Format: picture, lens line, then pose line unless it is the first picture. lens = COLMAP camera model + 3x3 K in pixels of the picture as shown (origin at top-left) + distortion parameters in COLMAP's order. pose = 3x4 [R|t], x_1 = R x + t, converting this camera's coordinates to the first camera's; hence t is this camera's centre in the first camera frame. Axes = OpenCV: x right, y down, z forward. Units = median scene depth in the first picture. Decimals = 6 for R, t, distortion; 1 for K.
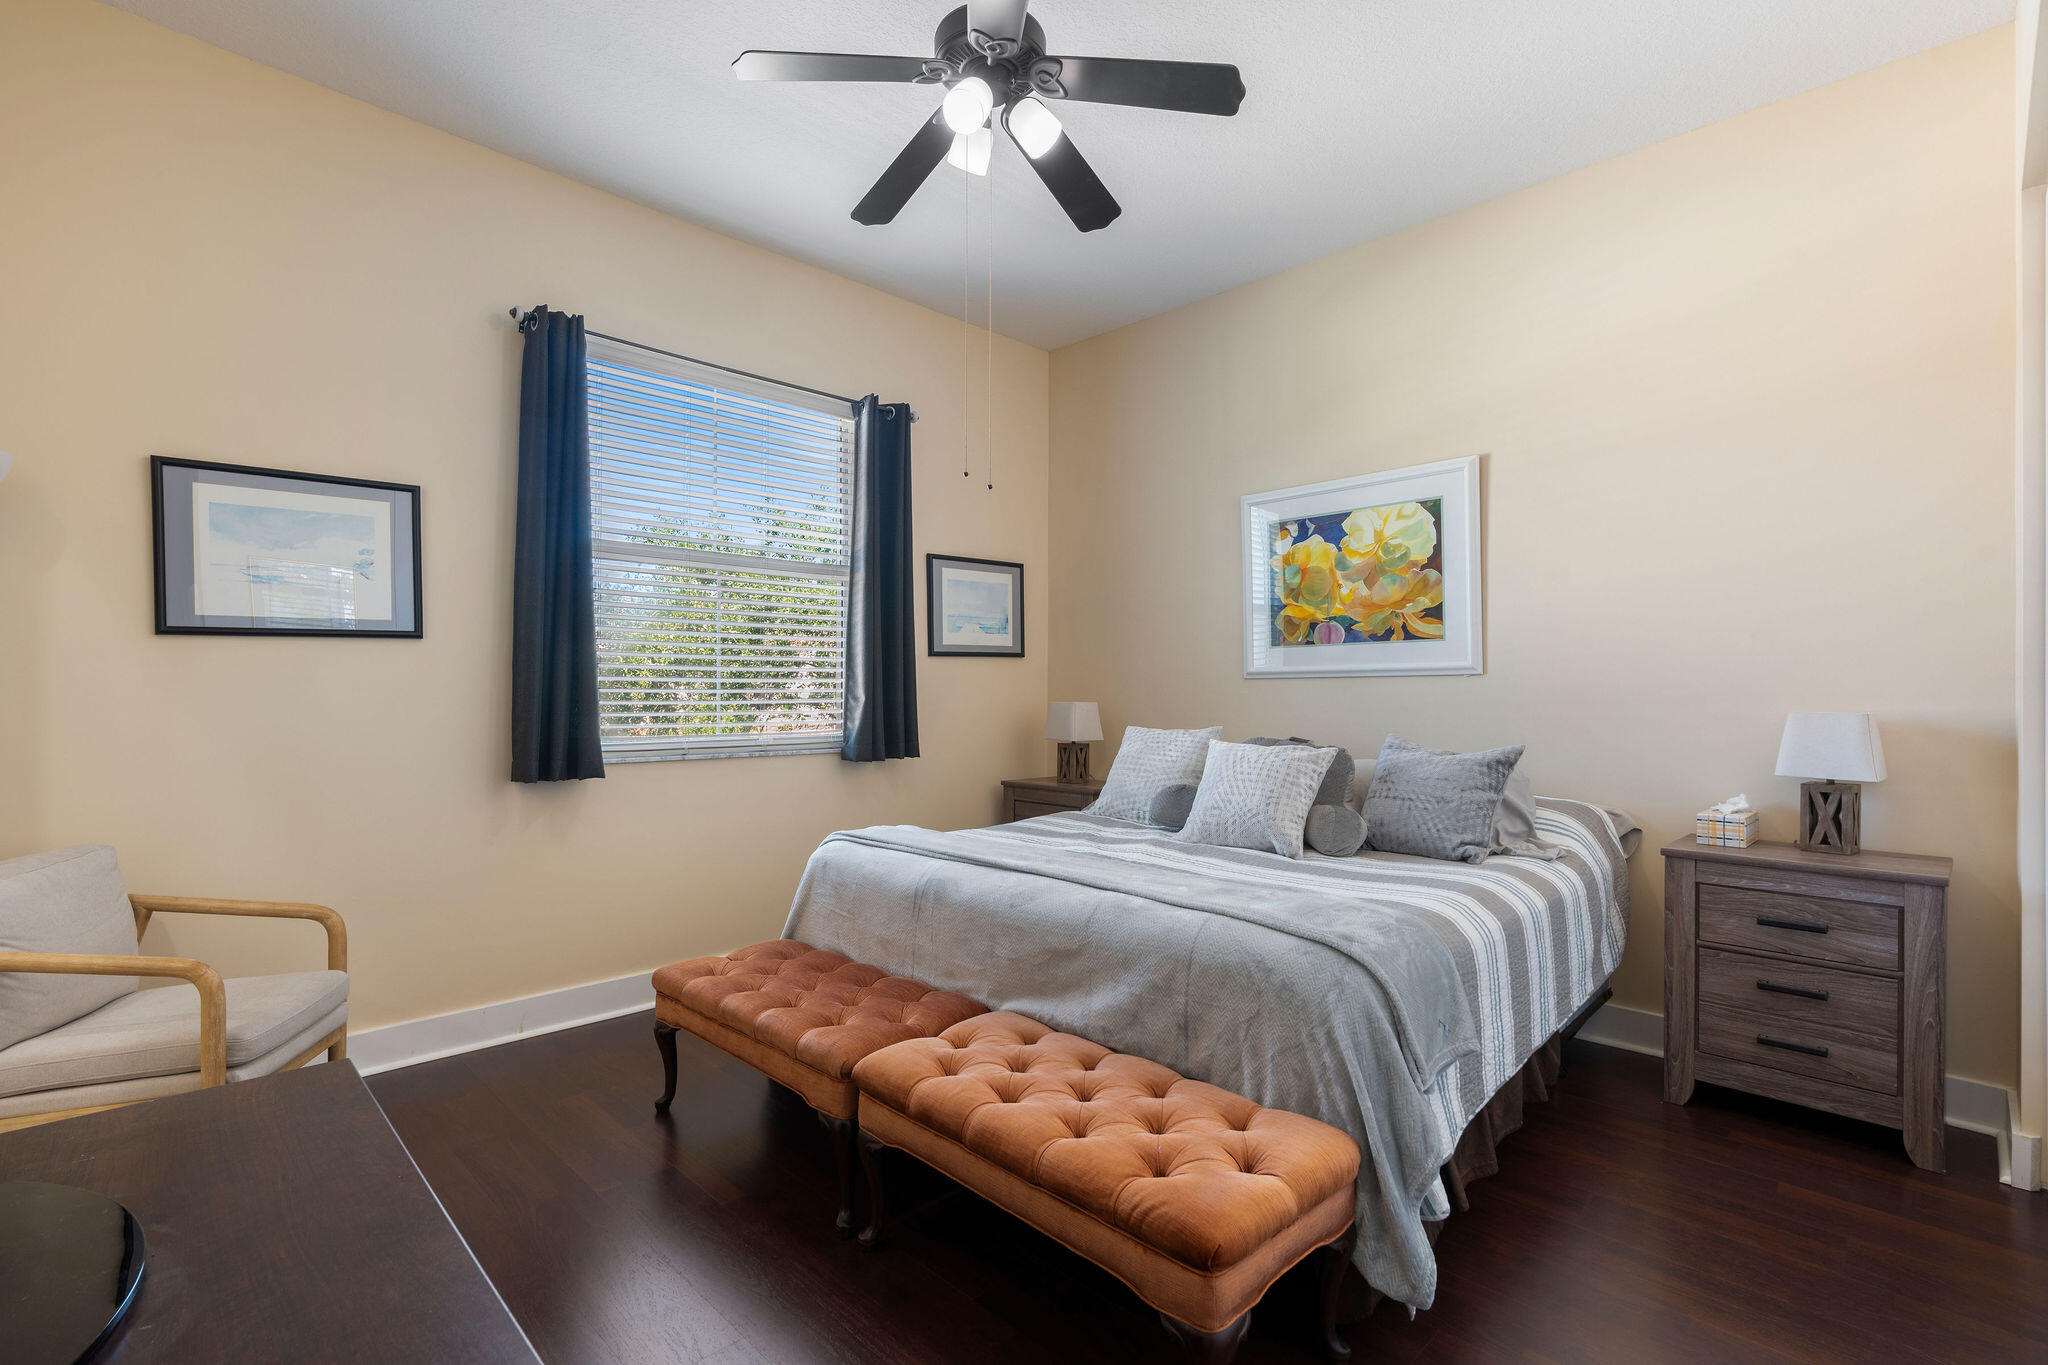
lens RADIAL K [[956.8, 0, 1024.4], [0, 956.8, 683.2], [0, 0, 1]] dist [-0.000432, -0.000012]
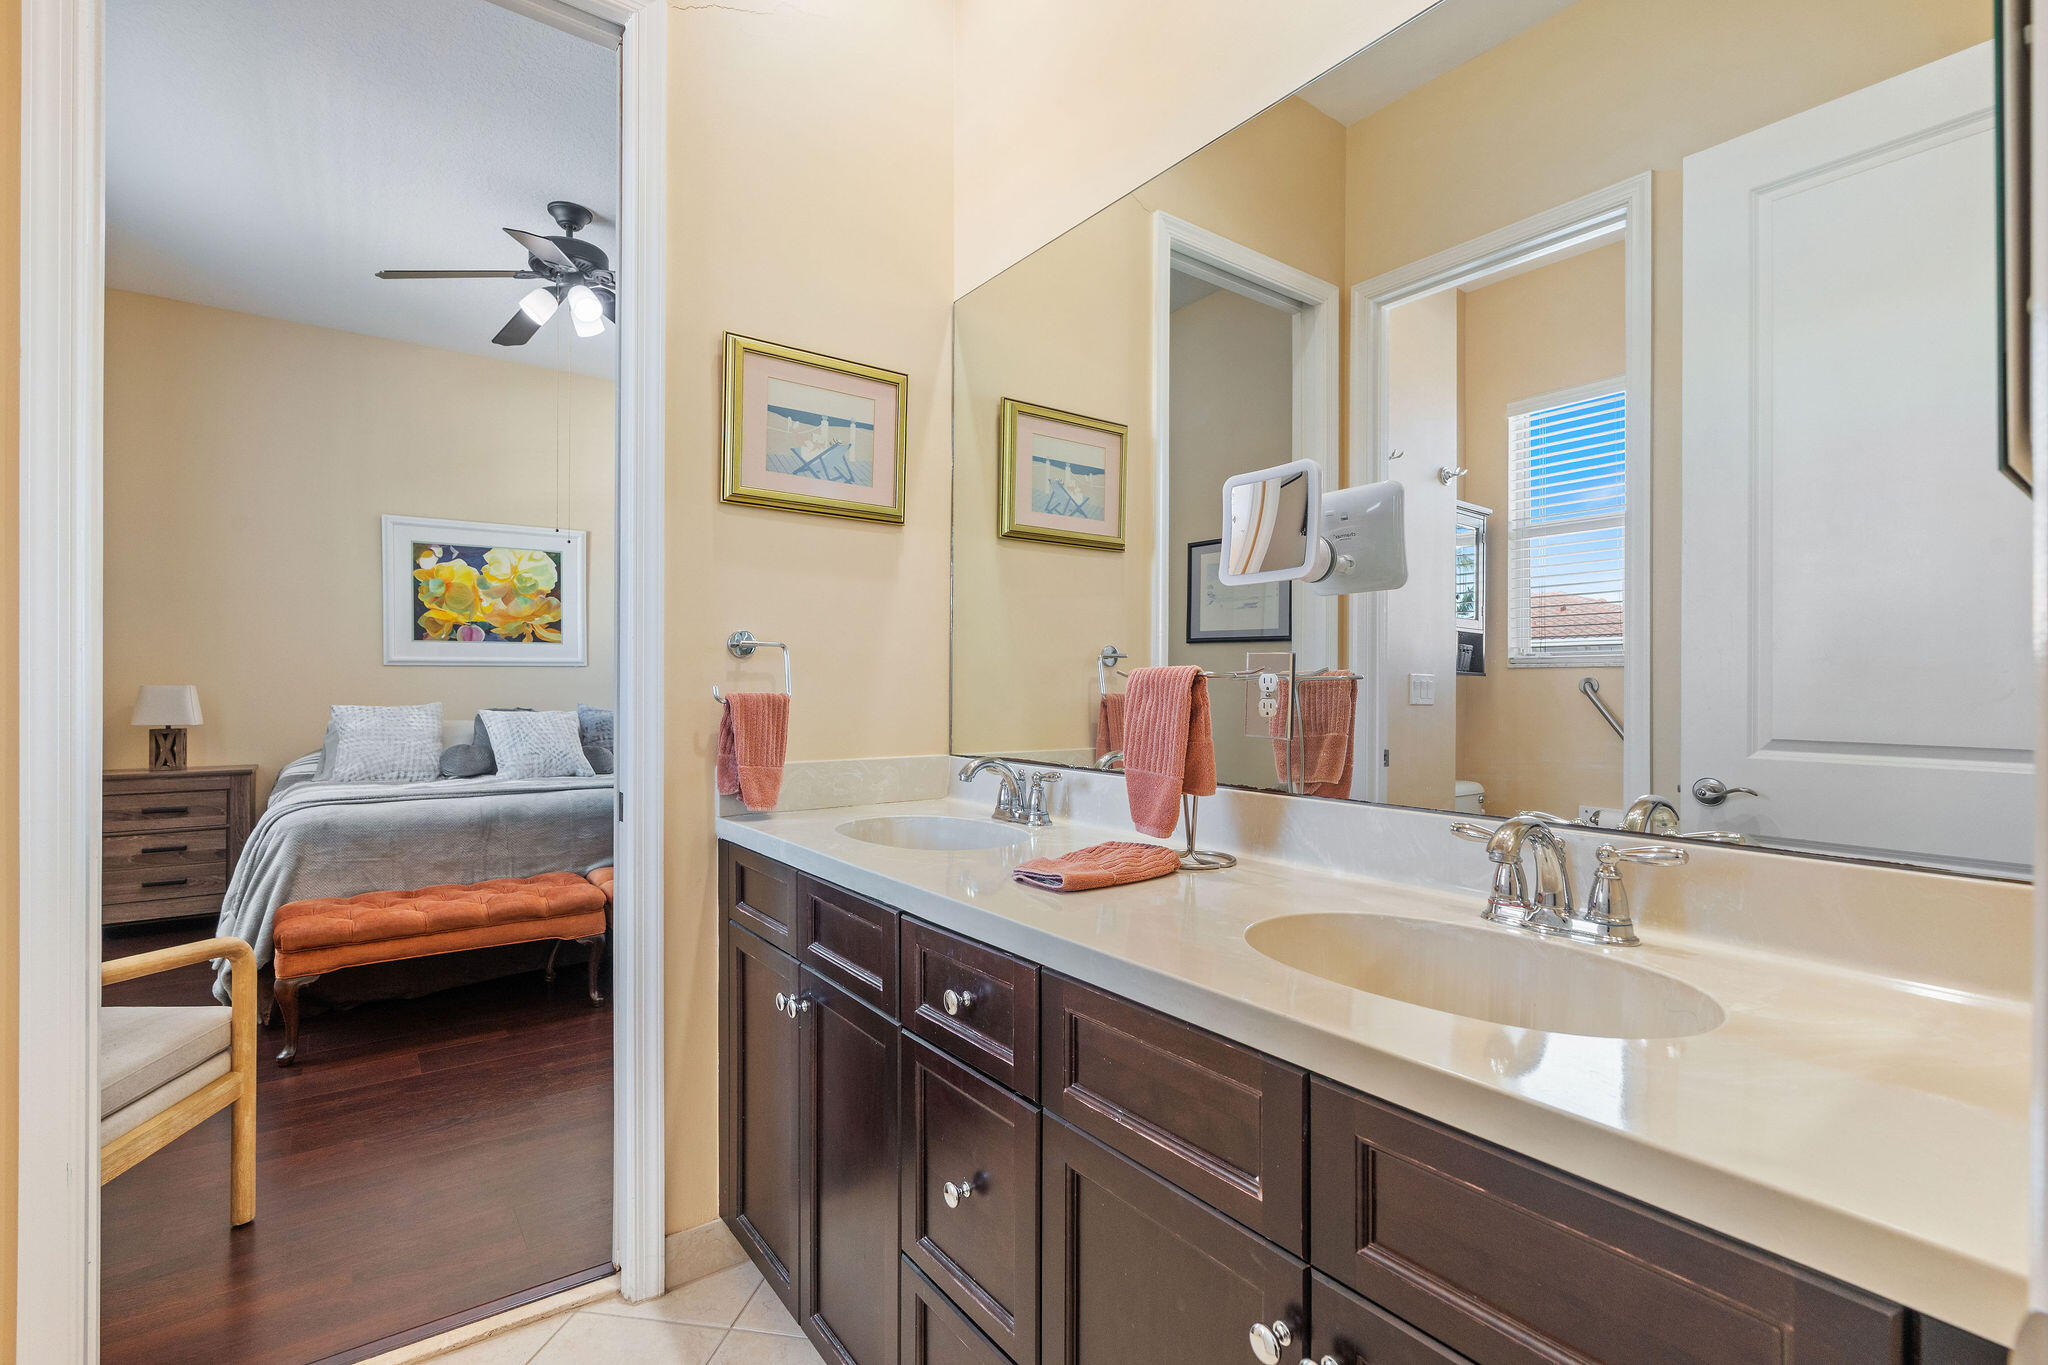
lens RADIAL K [[922.4, 0, 1024.1], [0, 922.4, 684.5], [0, 0, 1]] dist [-0.008160, 0.002805]
pose [[0.125387, 0.002822, 0.992104, -0.898803], [-0.003422, 0.999991, -0.002412, 0.021176], [-0.992102, -0.003092, 0.125395, 0.056485]]
